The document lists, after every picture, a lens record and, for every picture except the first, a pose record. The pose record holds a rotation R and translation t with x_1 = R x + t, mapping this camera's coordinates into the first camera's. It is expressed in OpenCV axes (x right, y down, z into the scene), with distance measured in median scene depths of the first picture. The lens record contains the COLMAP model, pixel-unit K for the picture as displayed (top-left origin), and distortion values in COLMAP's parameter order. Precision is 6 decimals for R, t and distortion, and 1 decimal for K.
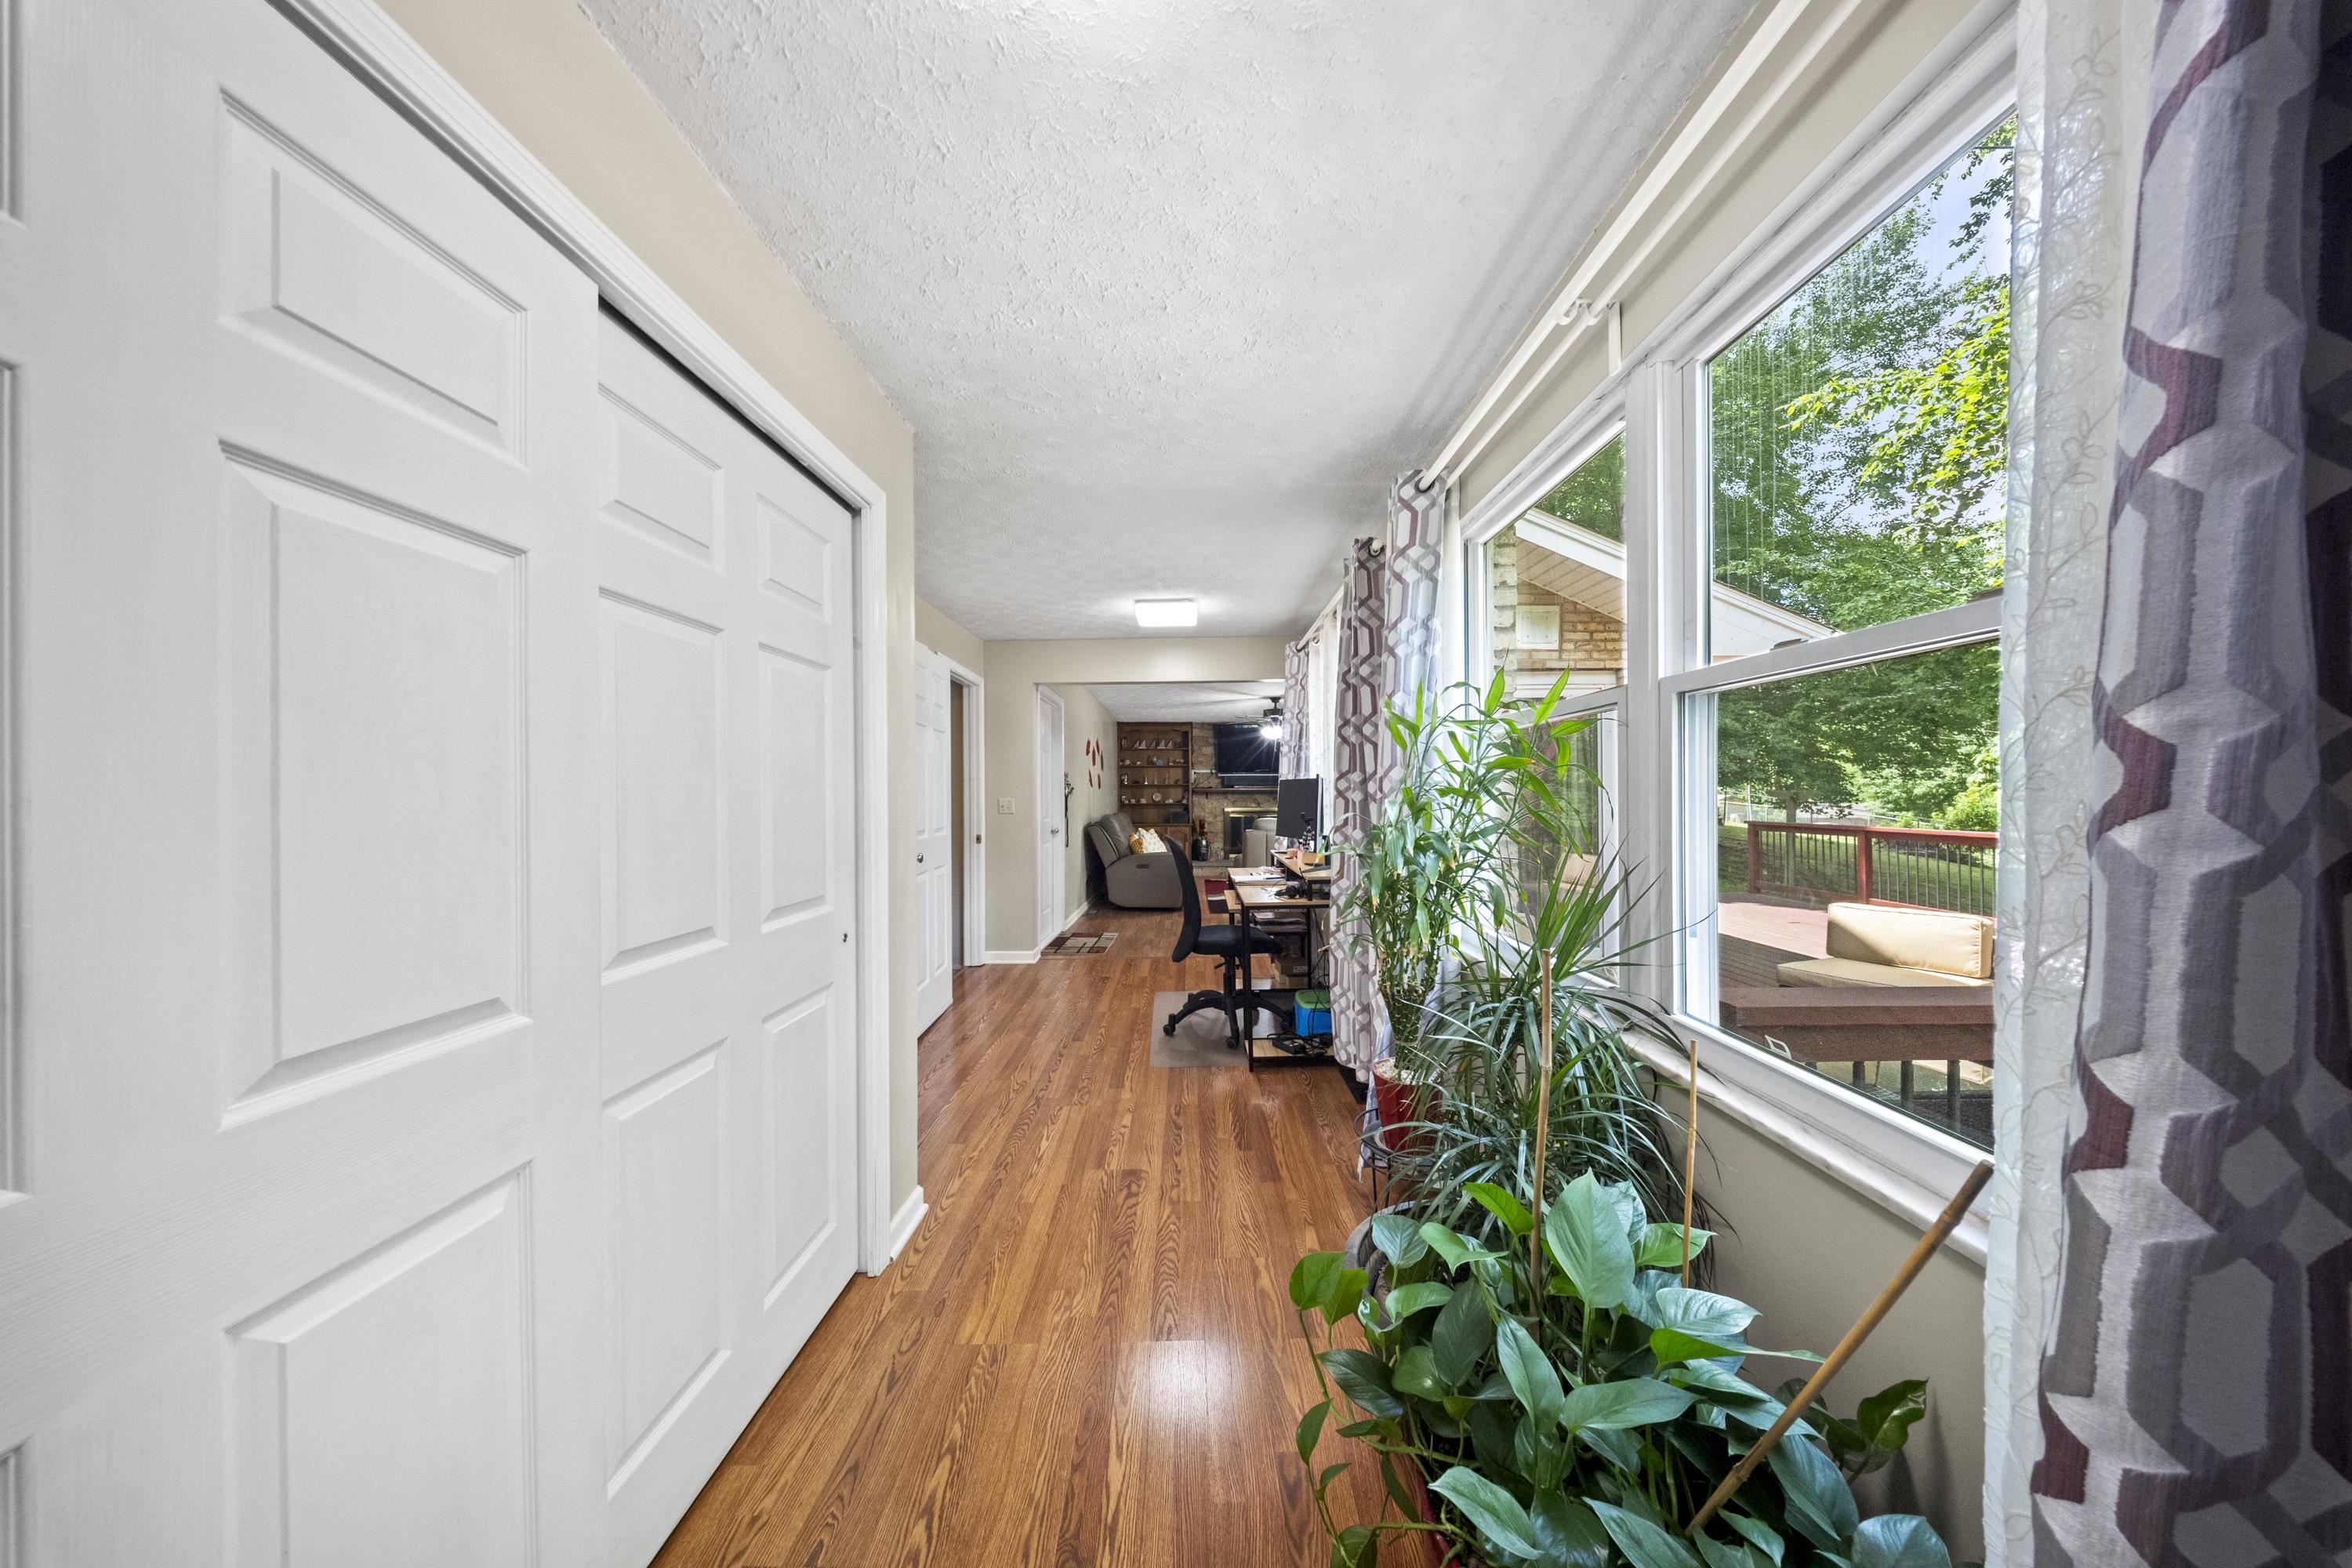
lens RADIAL K [[673.0, 0, 1169.4], [0, 673.0, 776.6], [0, 0, 1]] dist [0.000146, 0.000003]
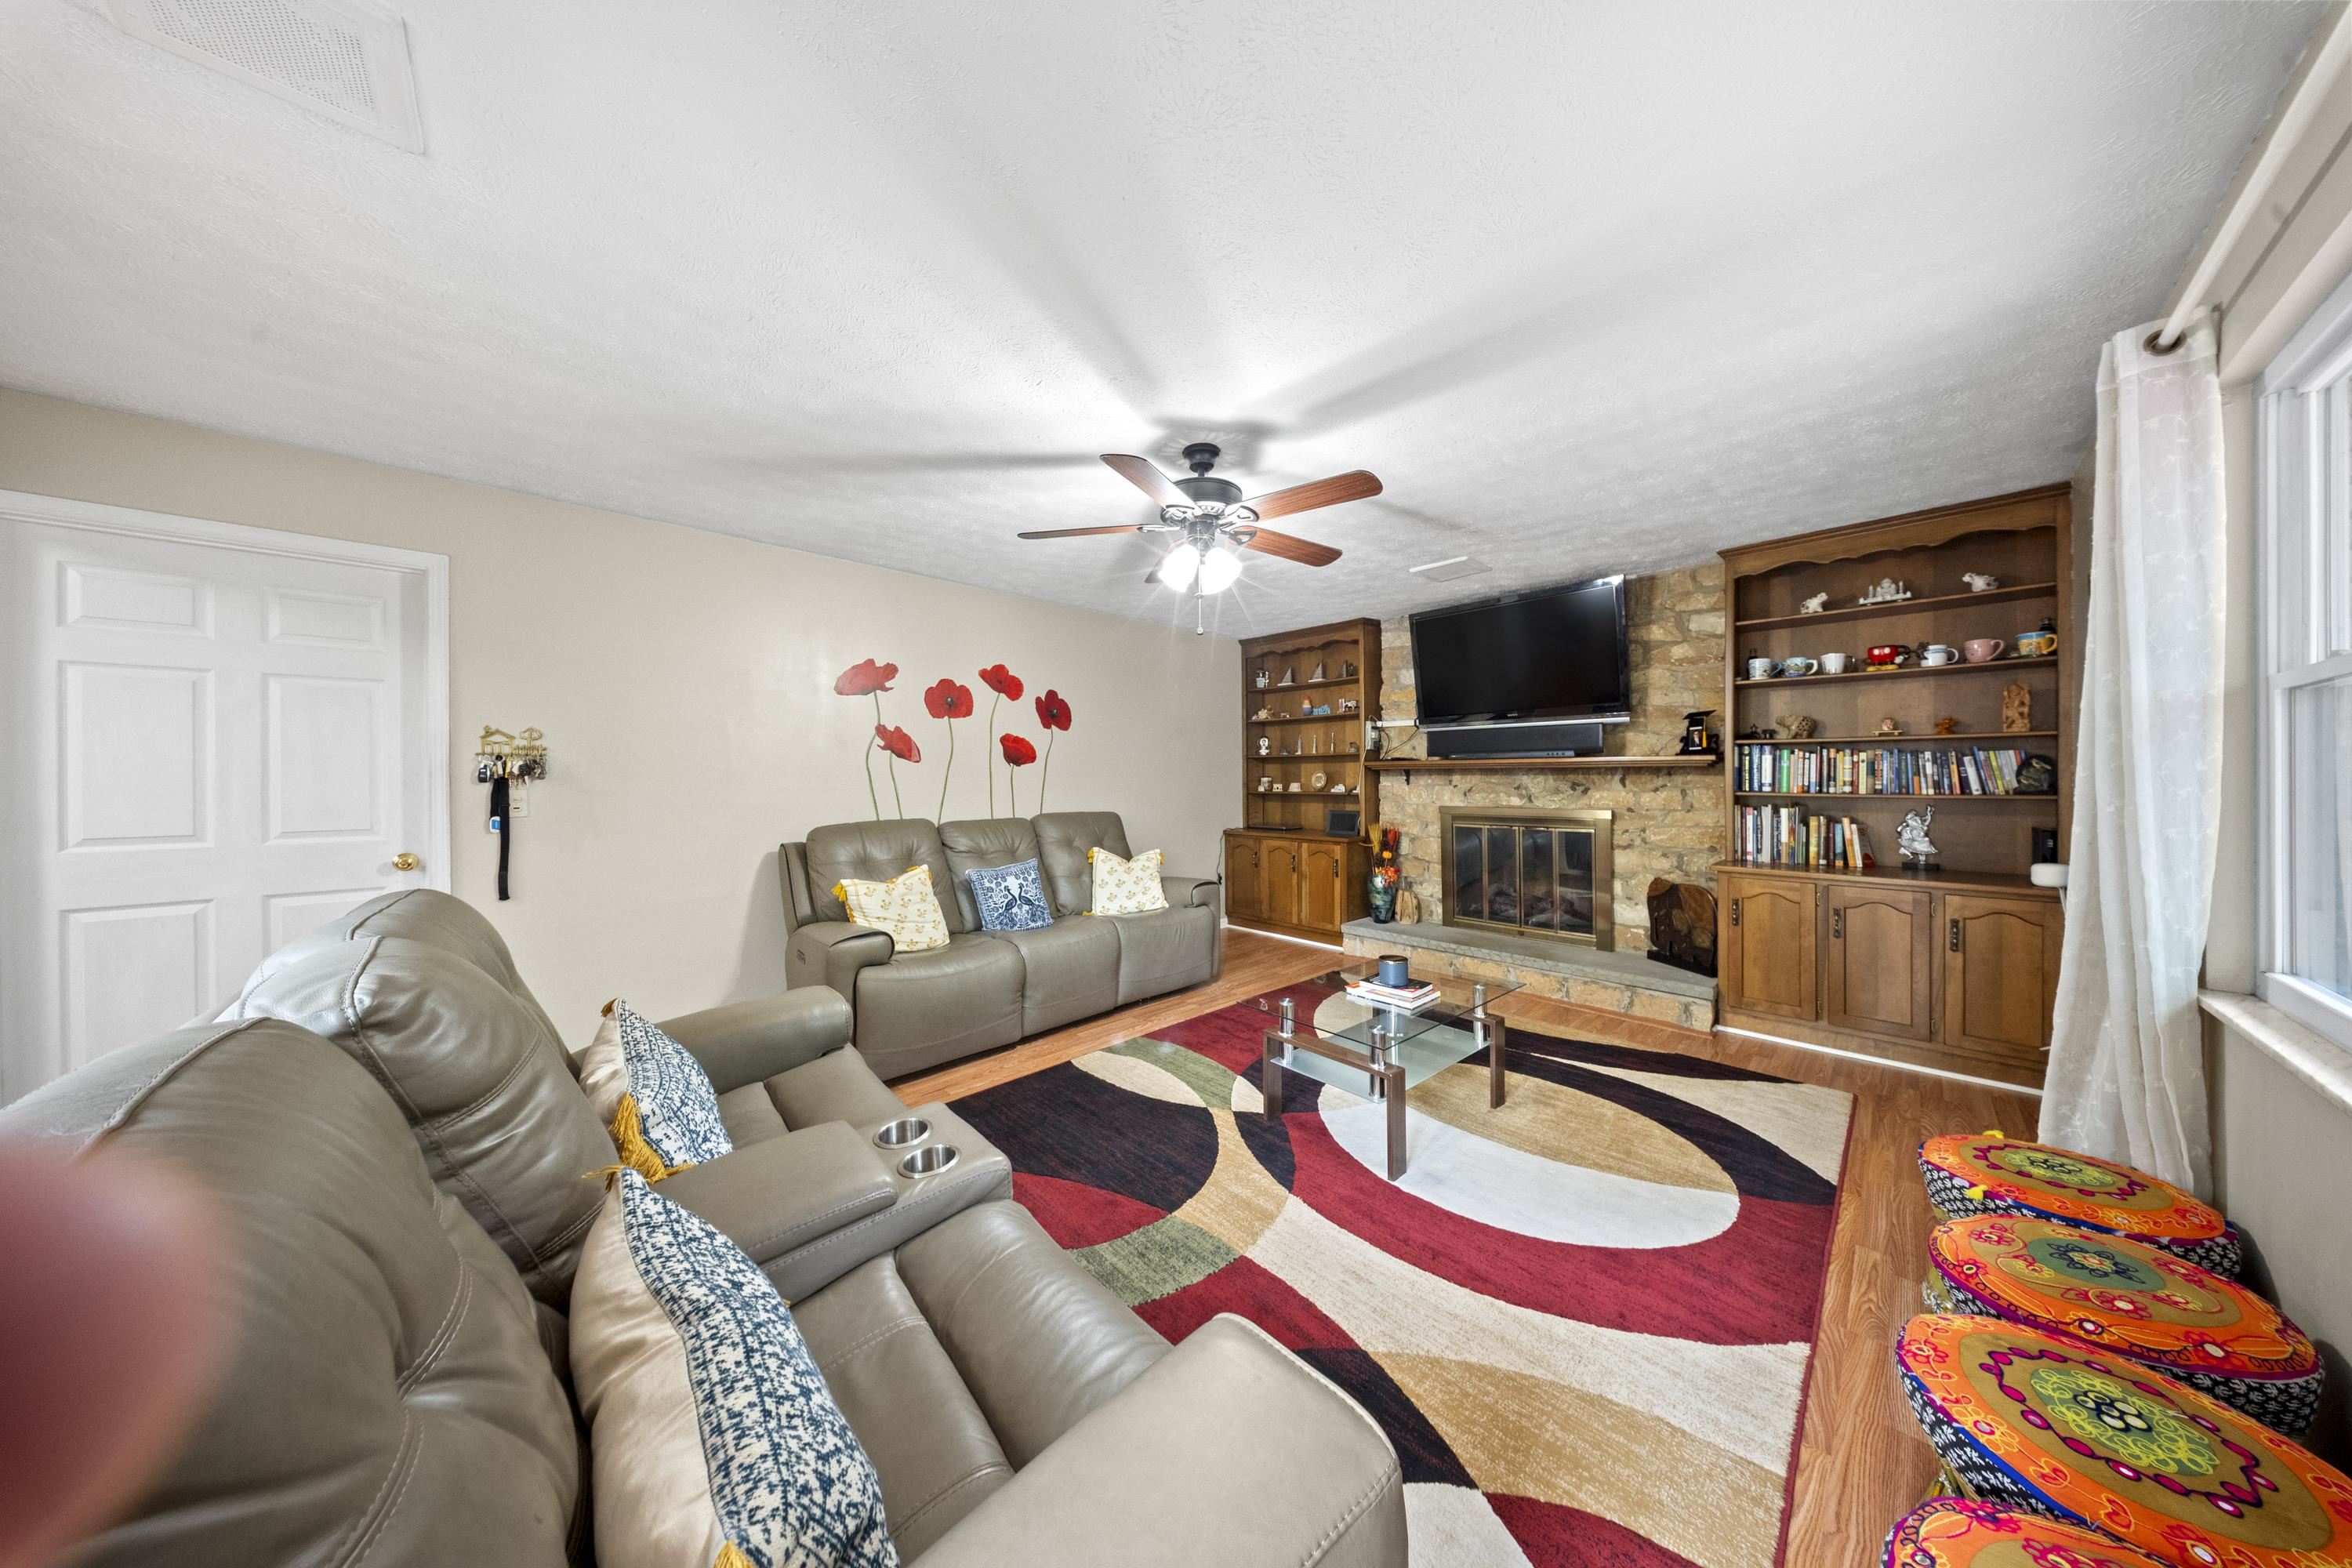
lens RADIAL K [[673.0, 0, 1169.4], [0, 673.0, 776.6], [0, 0, 1]] dist [0.000146, 0.000003]
pose [[0.713810, -0.002243, -0.700336, 0.252976], [0.023324, 0.999516, 0.020572, 0.015154], [0.699951, -0.031019, 0.713517, 0.571703]]
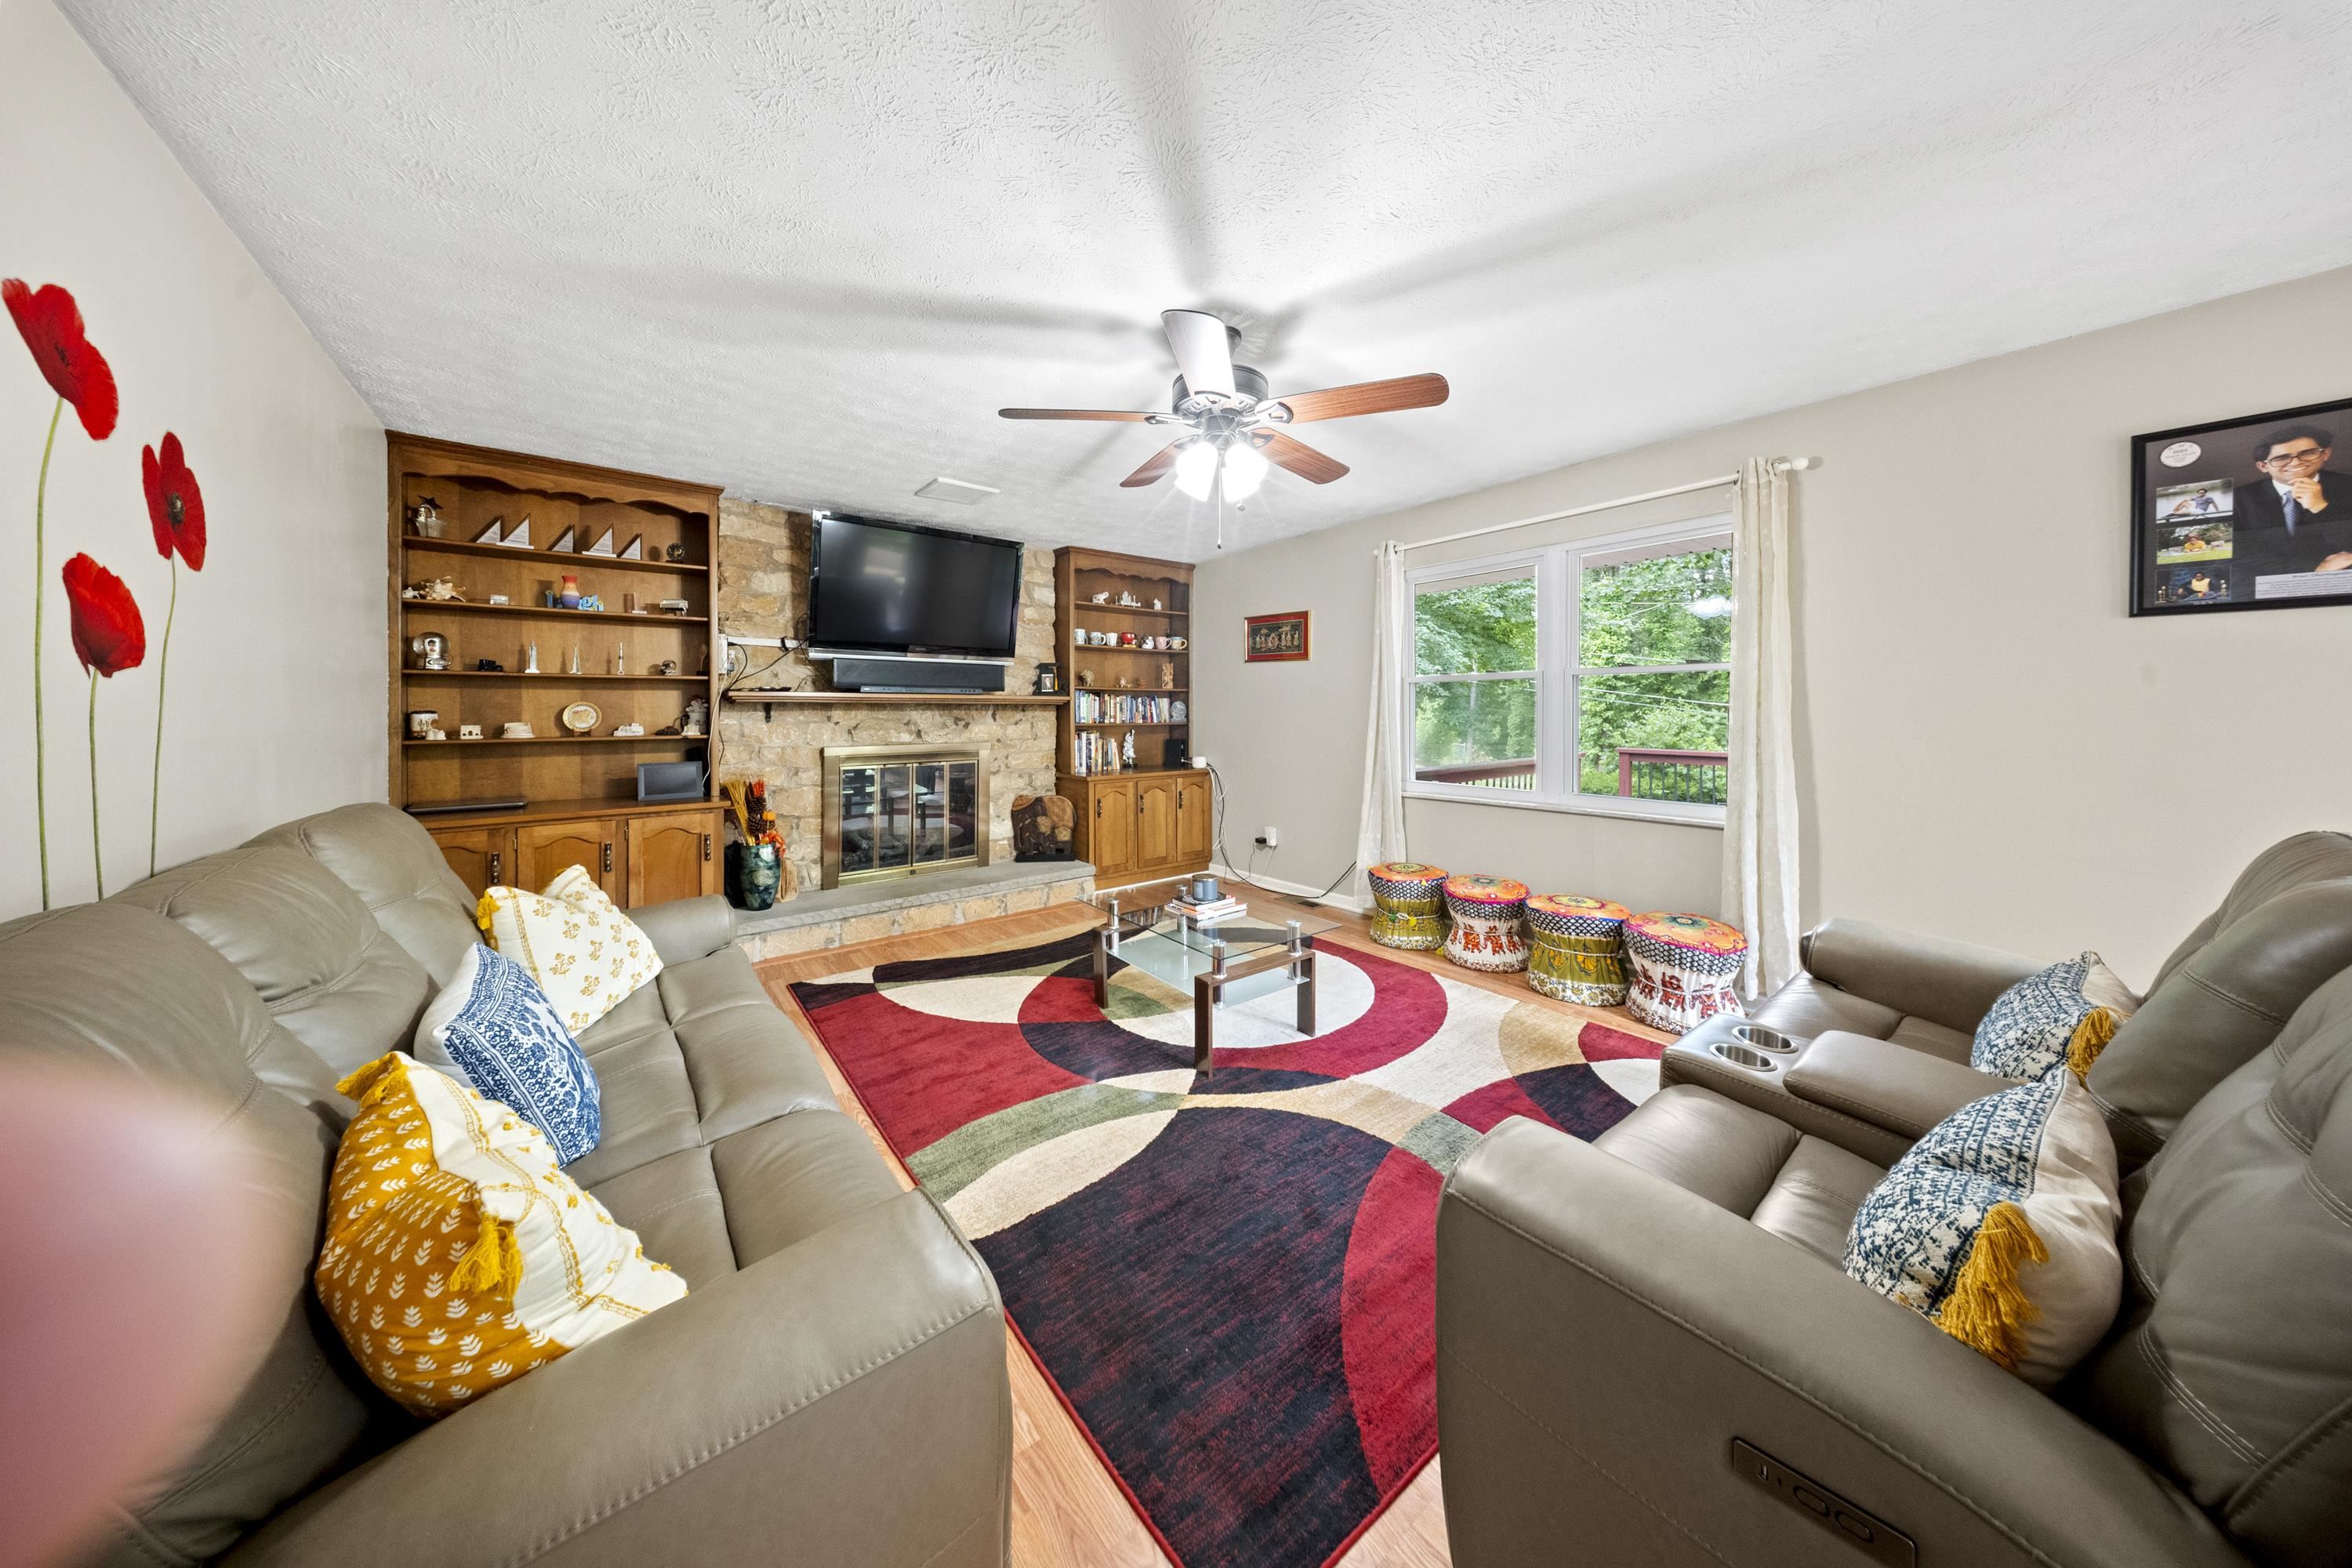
lens RADIAL K [[712.5, 0, 1166.0], [0, 712.5, 711.7], [0, 0, 1]] dist [0.000862, -0.002663]
pose [[0.768131, -0.000277, 0.640293, -0.021687], [-0.017623, 0.999612, 0.021574, 0.016451], [-0.640051, -0.027856, 0.767828, 0.591465]]
